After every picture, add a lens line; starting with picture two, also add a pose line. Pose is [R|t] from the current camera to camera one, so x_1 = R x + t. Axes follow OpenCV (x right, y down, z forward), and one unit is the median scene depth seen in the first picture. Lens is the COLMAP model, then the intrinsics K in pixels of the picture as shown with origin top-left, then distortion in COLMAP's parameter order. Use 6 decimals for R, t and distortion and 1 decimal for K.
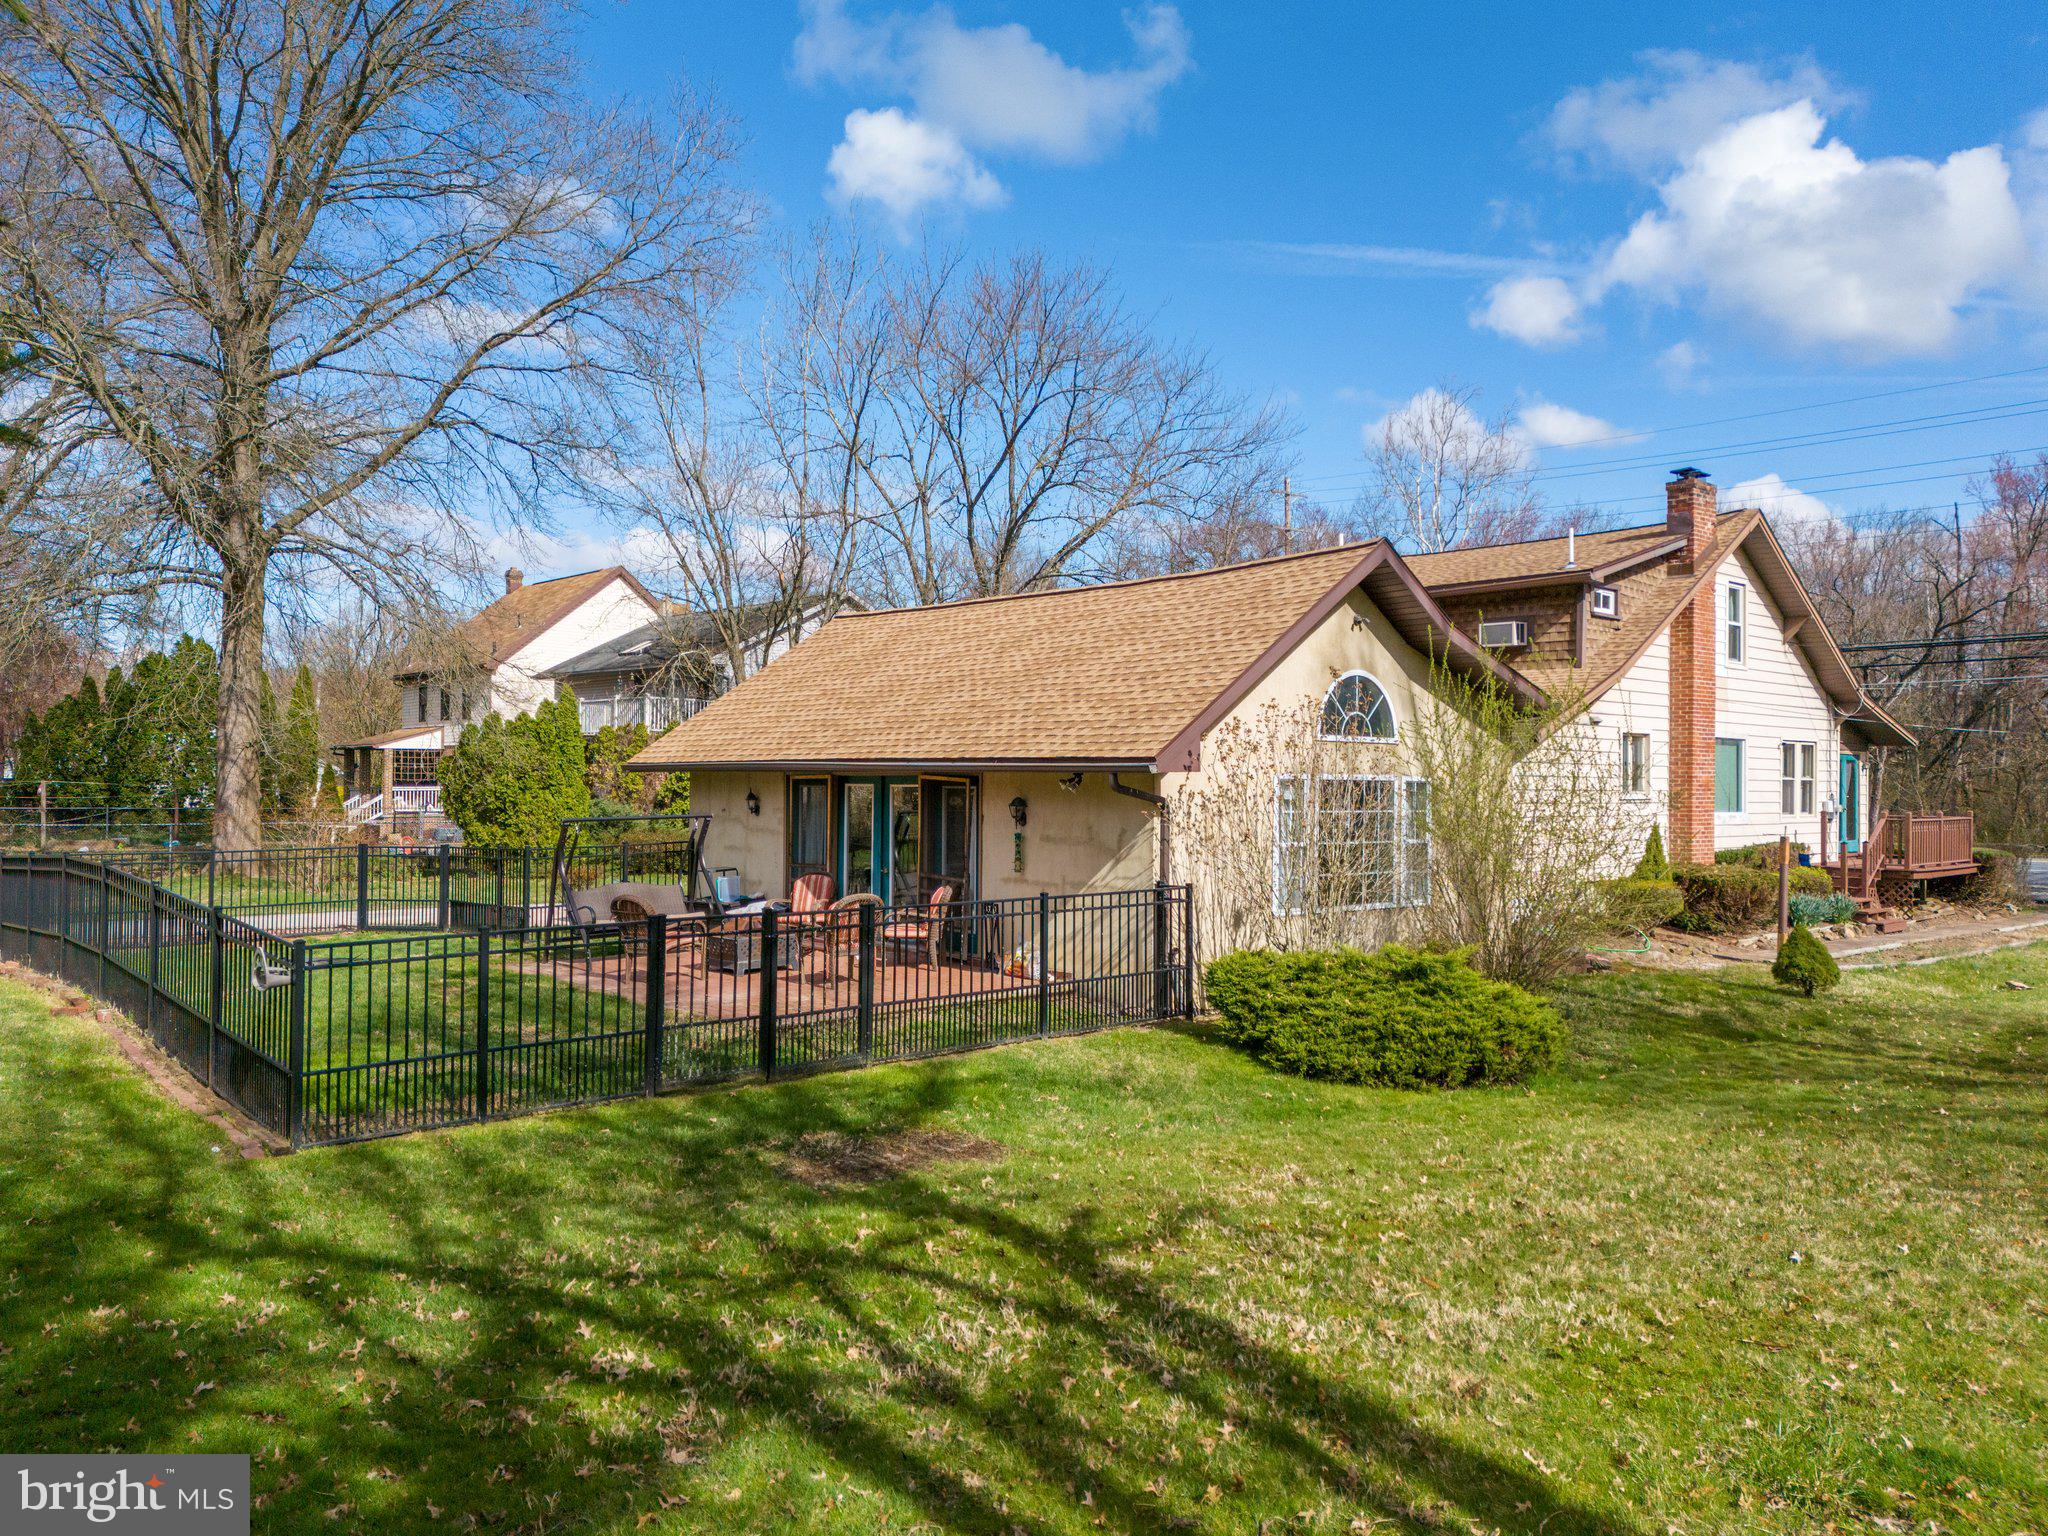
lens RADIAL K [[1516.1, 0, 1029.3], [0, 1516.1, 765.6], [0, 0, 1]] dist [0.086189, -0.051480]
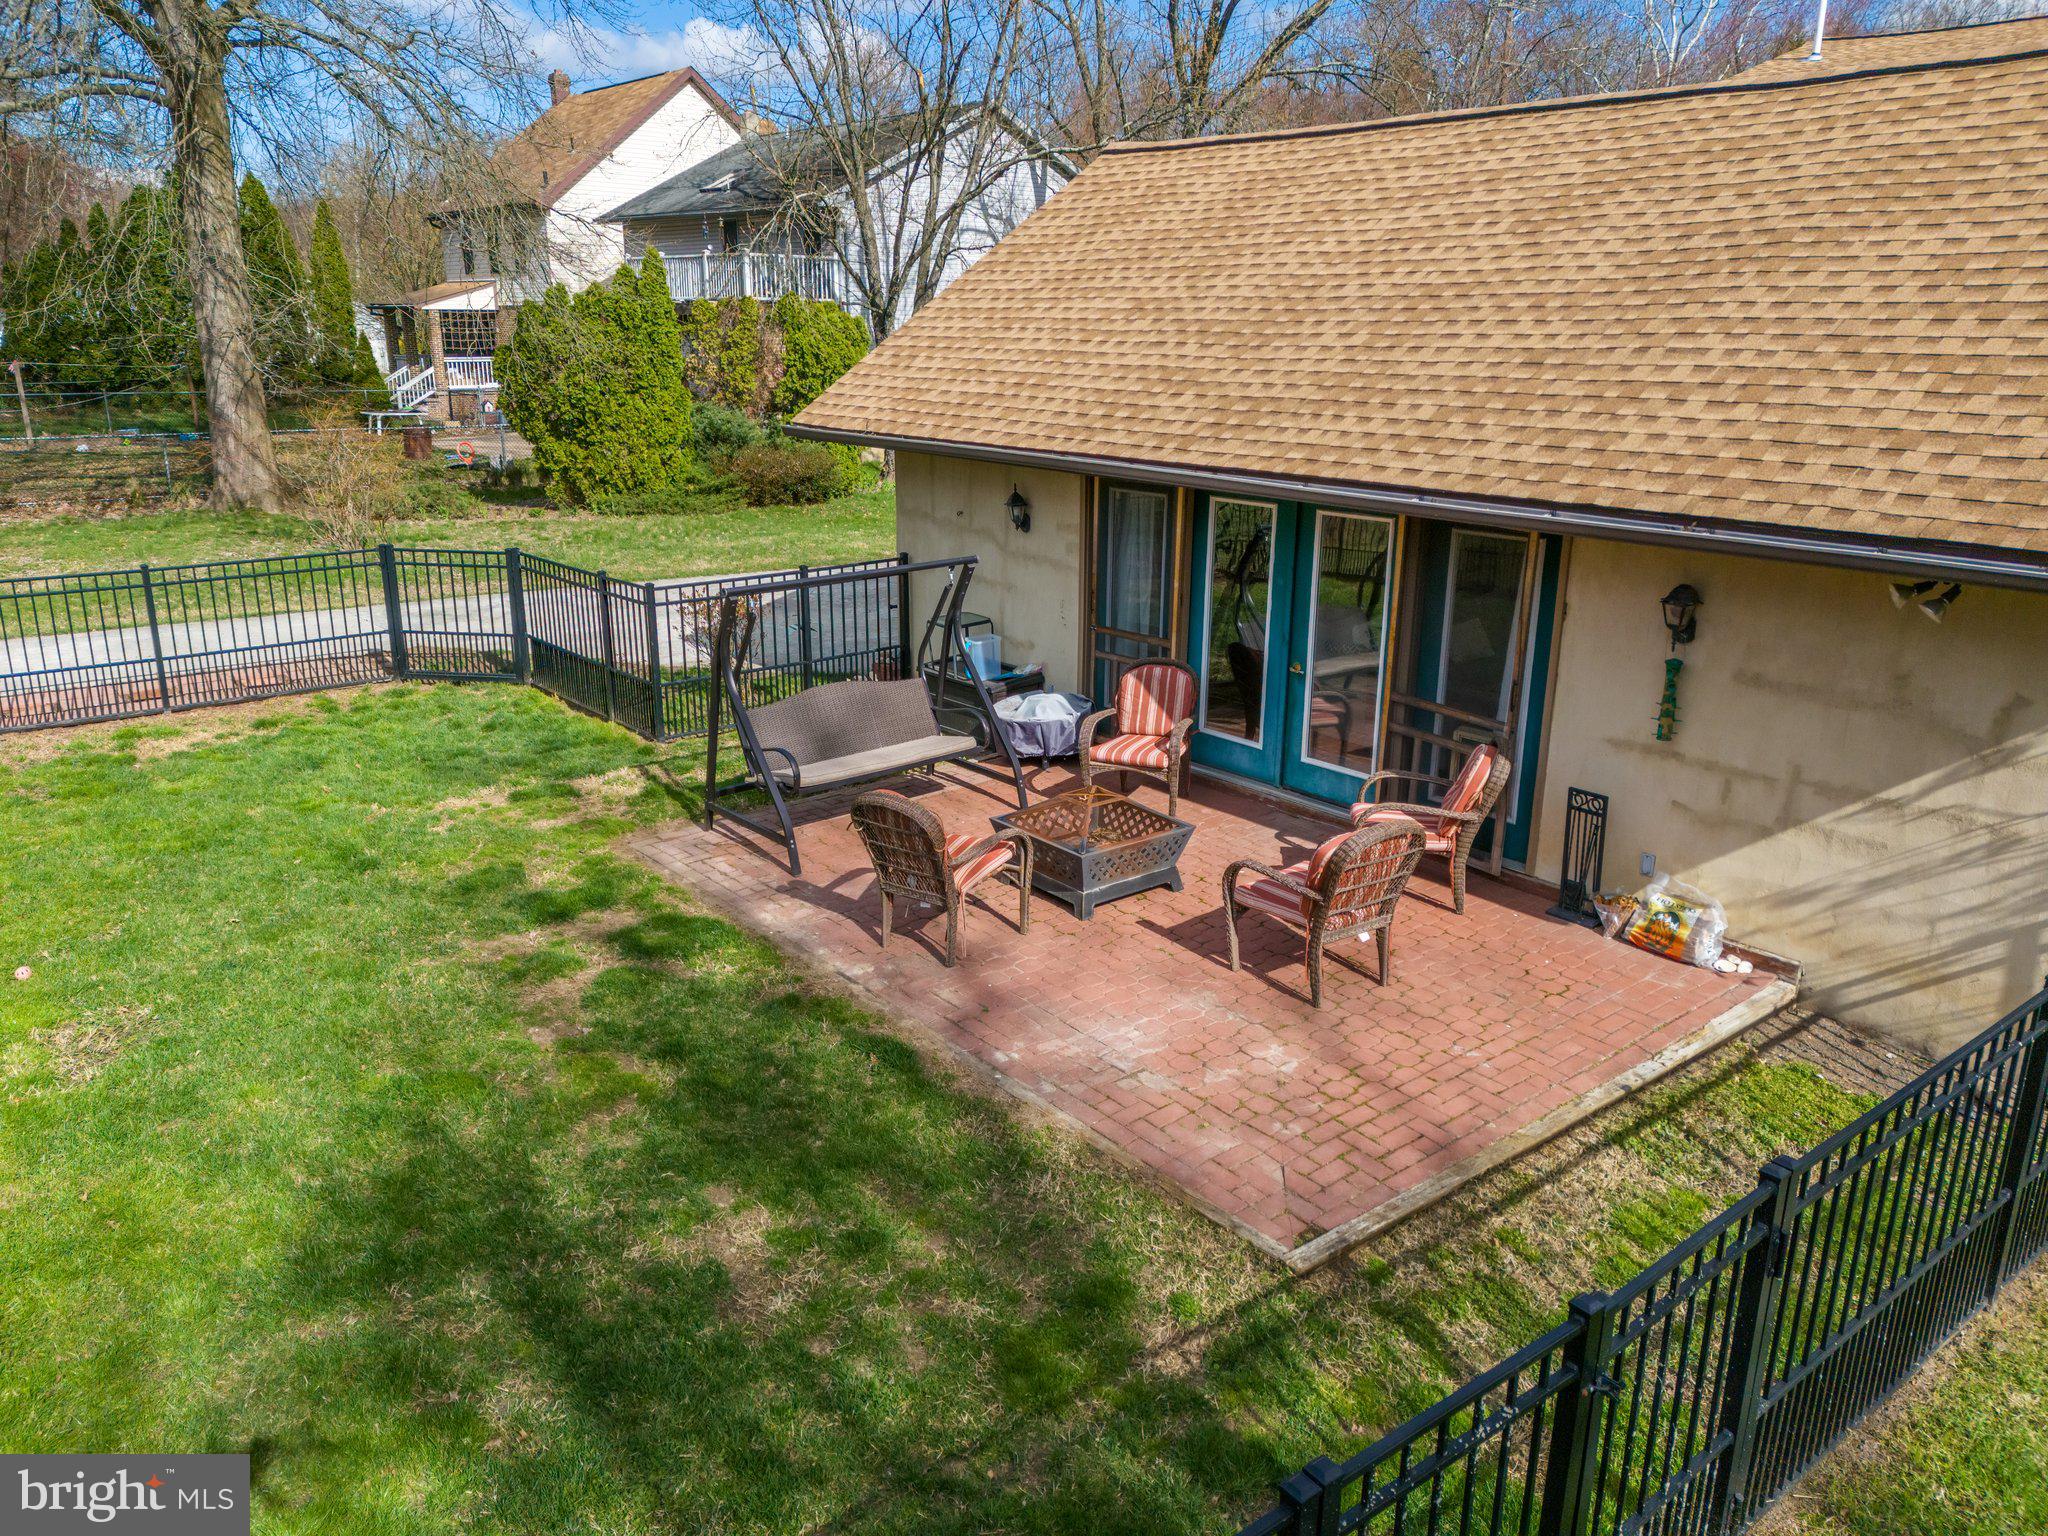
lens RADIAL K [[1516.1, 0, 1022.4], [0, 1516.1, 764.1], [0, 0, 1]] dist [0.086189, -0.051480]
pose [[0.998635, 0.012921, -0.050614, -0.084372], [0.002385, 0.956639, 0.291267, -0.029407], [0.052182, -0.290990, 0.955302, 0.234478]]
